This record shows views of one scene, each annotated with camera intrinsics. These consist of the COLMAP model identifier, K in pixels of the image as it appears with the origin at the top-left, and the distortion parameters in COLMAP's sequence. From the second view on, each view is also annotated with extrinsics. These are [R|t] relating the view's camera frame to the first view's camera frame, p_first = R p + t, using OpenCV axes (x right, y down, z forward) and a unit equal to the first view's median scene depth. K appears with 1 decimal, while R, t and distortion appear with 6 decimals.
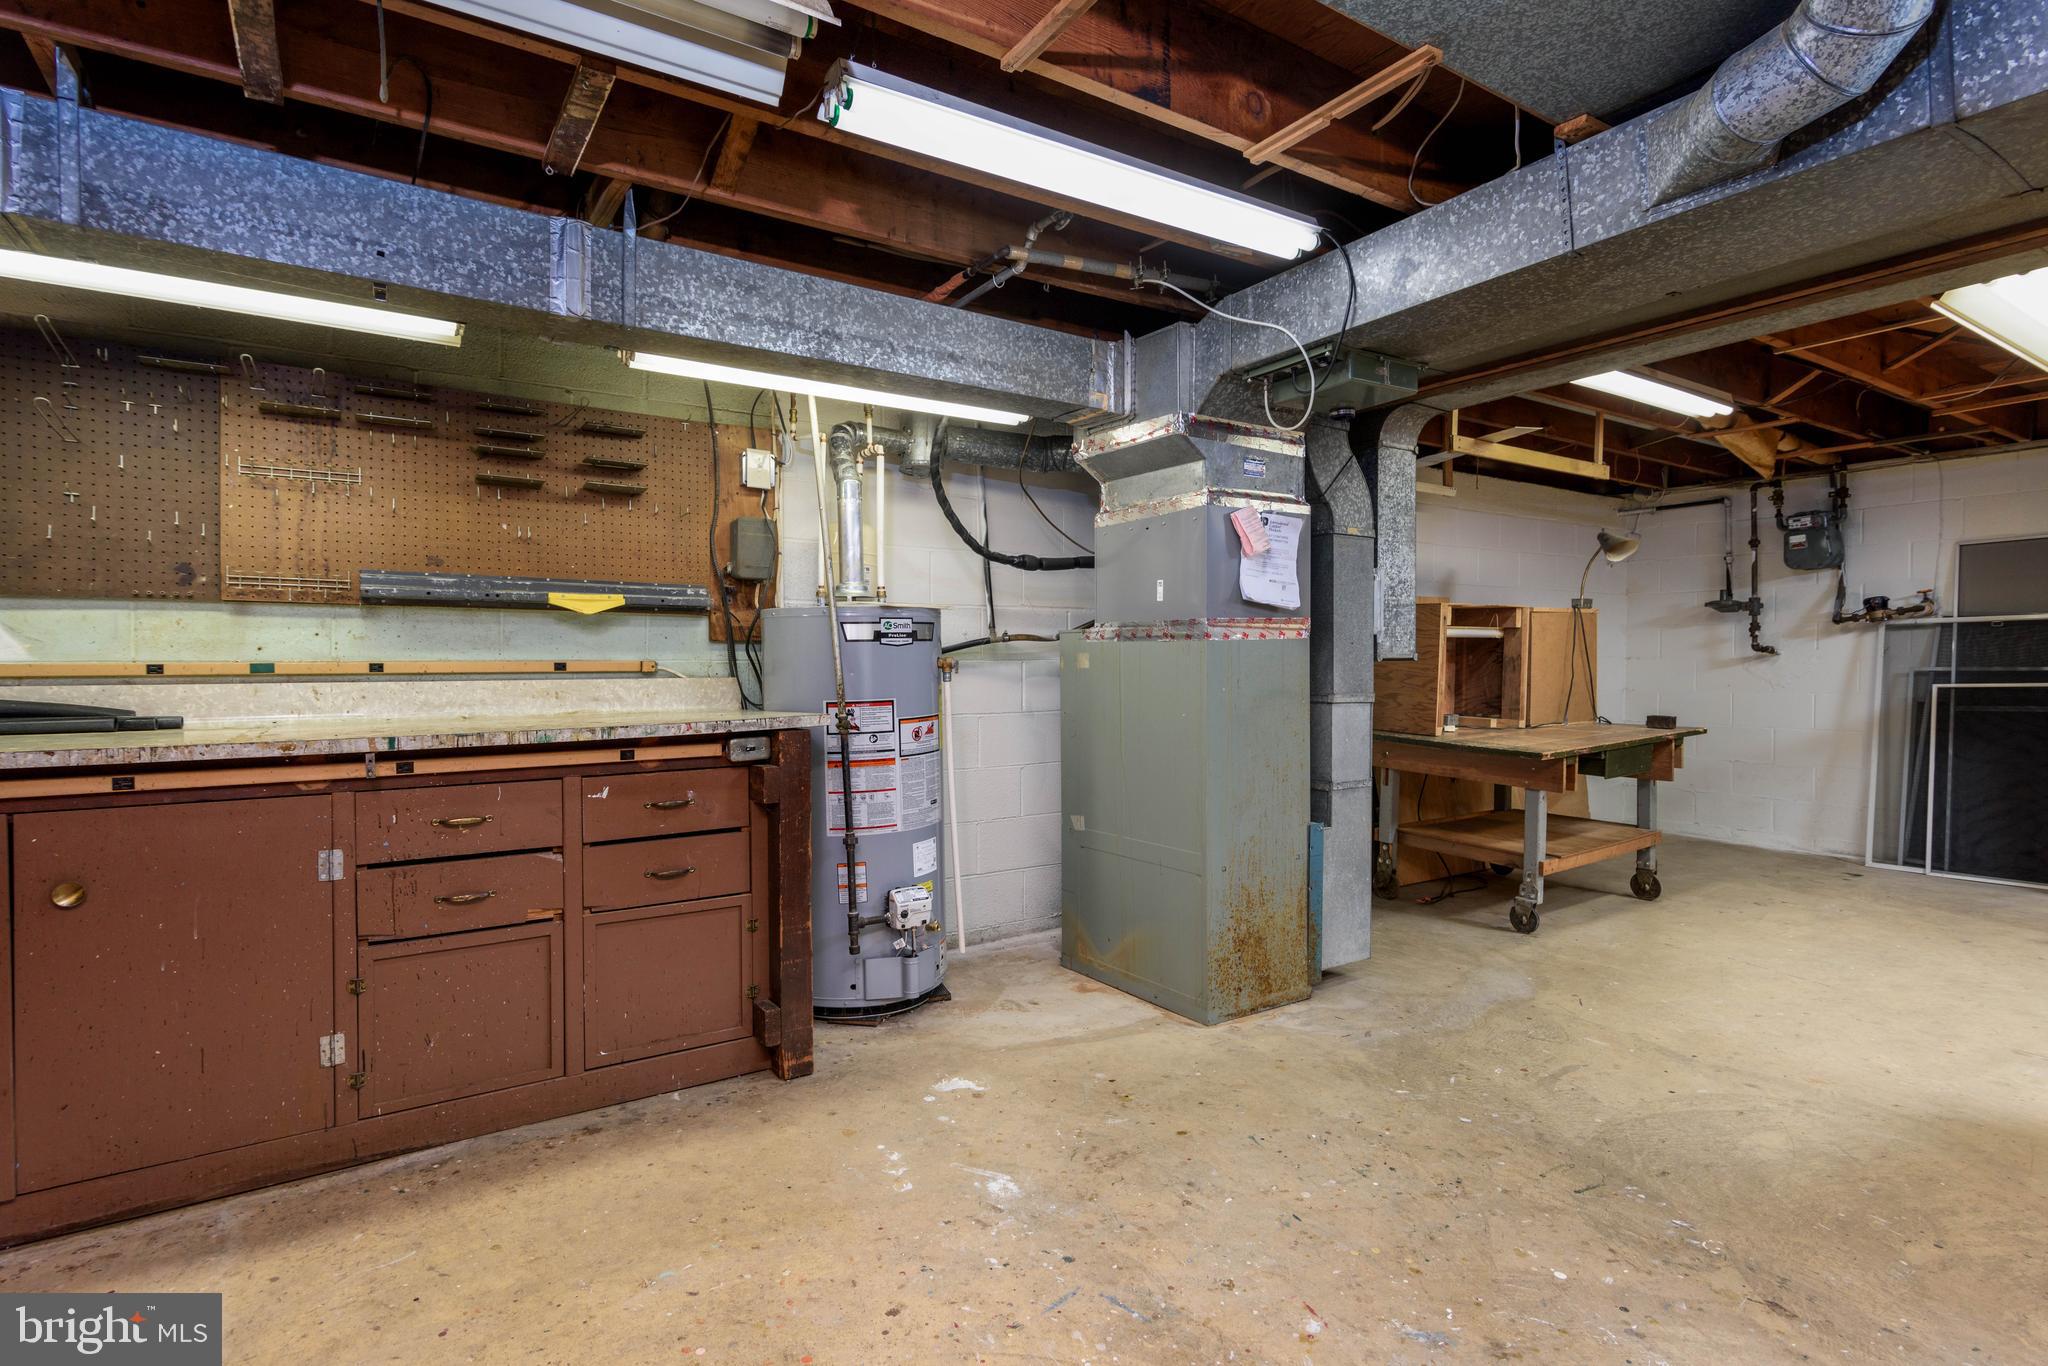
lens RADIAL K [[1011.7, 0, 1024.0], [0, 1011.7, 683.0], [0, 0, 1]] dist [0.001944, -0.000196]
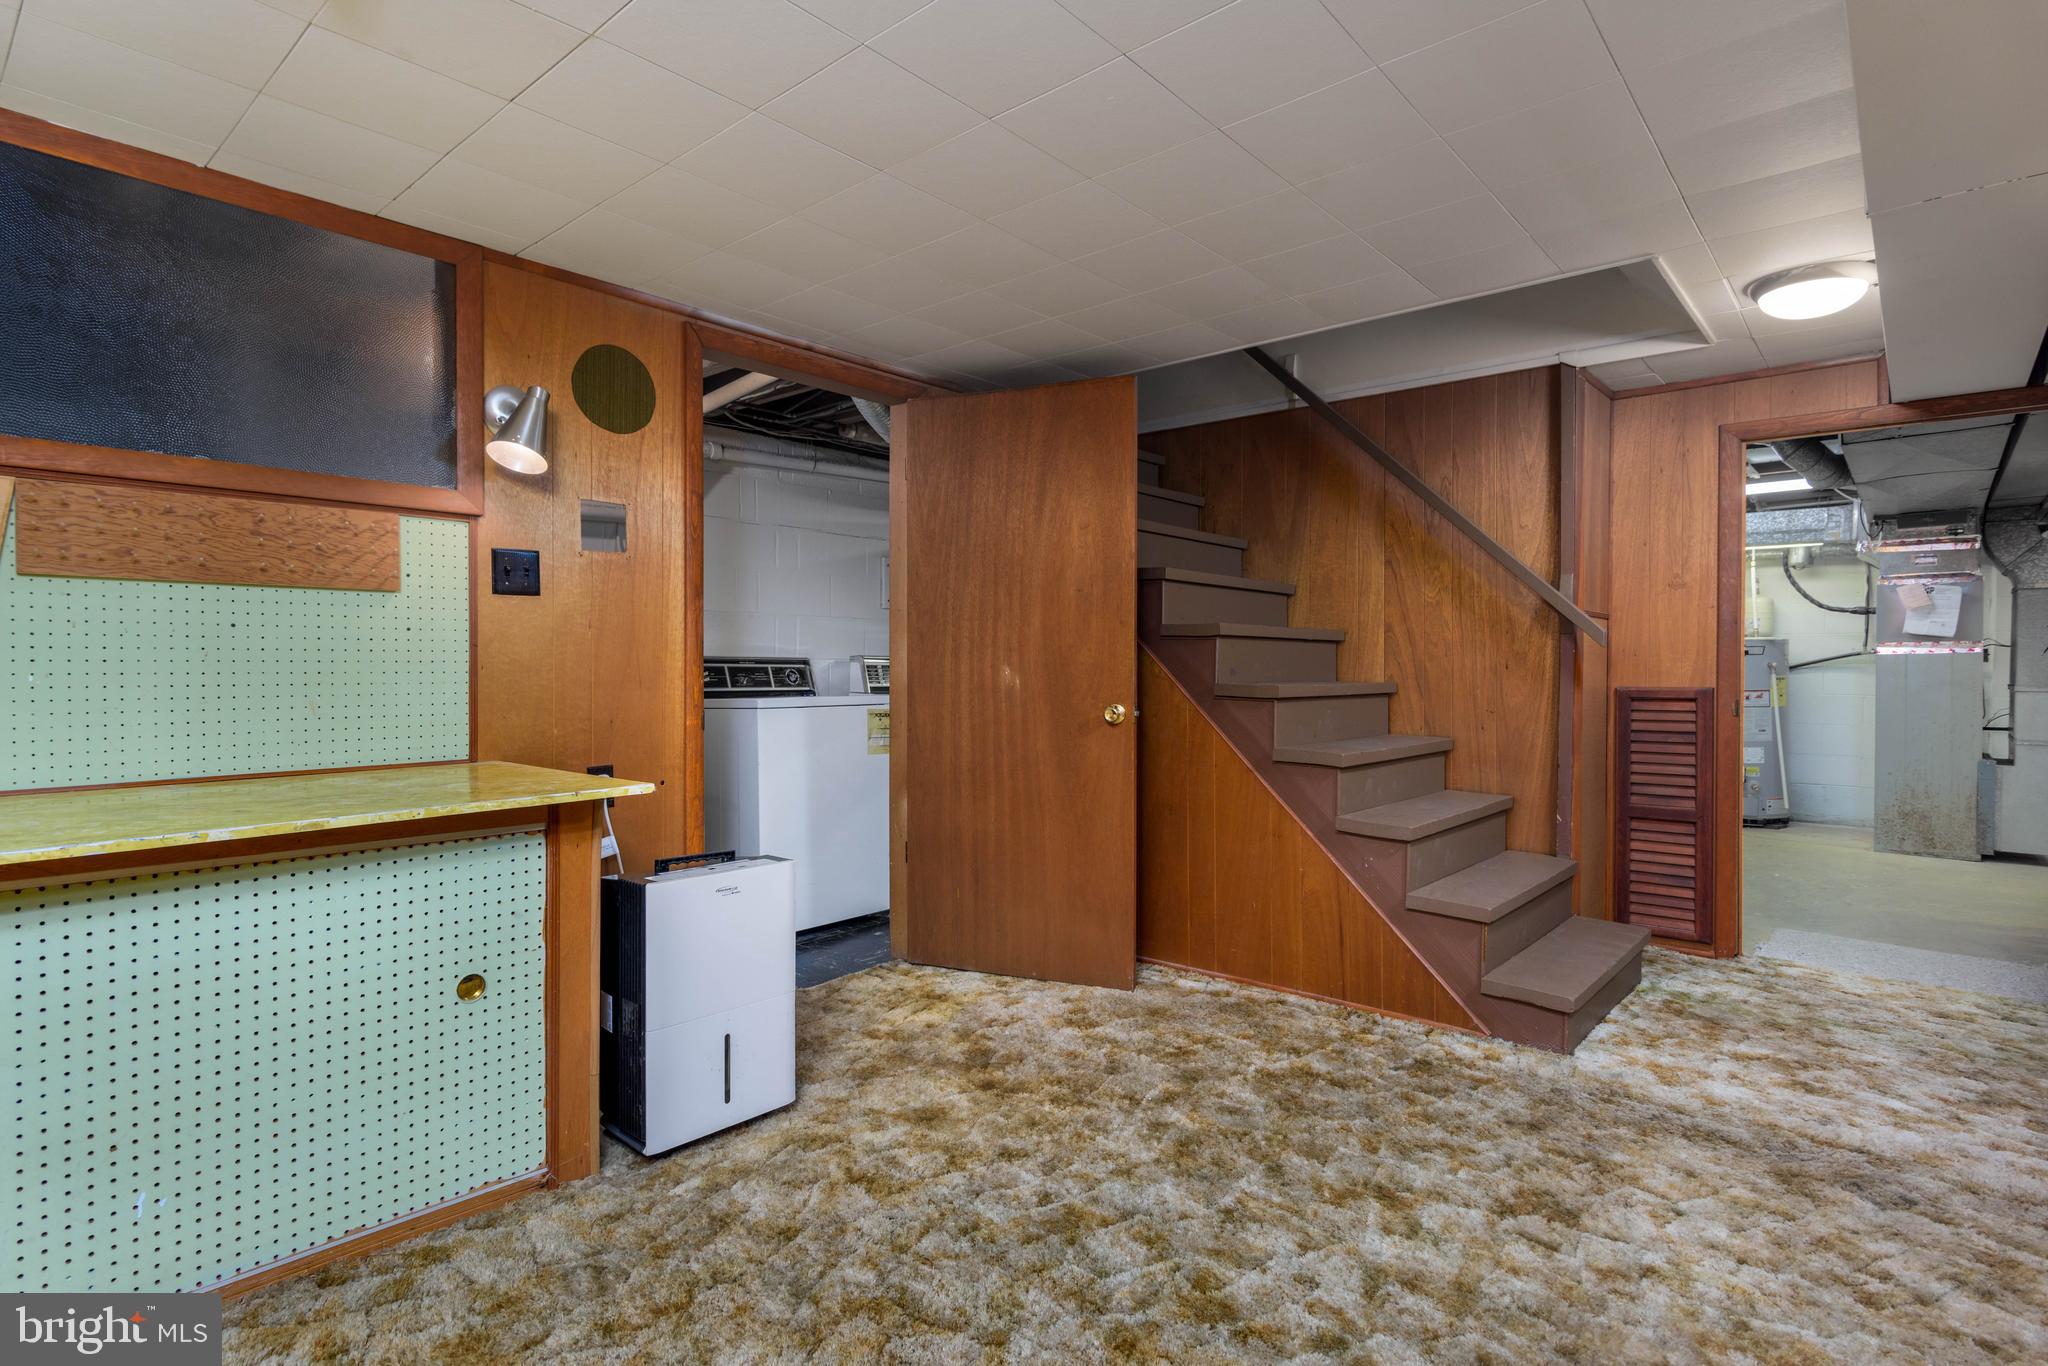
lens RADIAL K [[1011.7, 0, 1024.0], [0, 1011.7, 683.0], [0, 0, 1]] dist [0.001944, -0.000196]
pose [[0.270233, 0.020093, -0.962585, 1.508501], [-0.021222, 0.999664, 0.014909, 0.018684], [0.962561, 0.016399, 0.270569, -1.036458]]
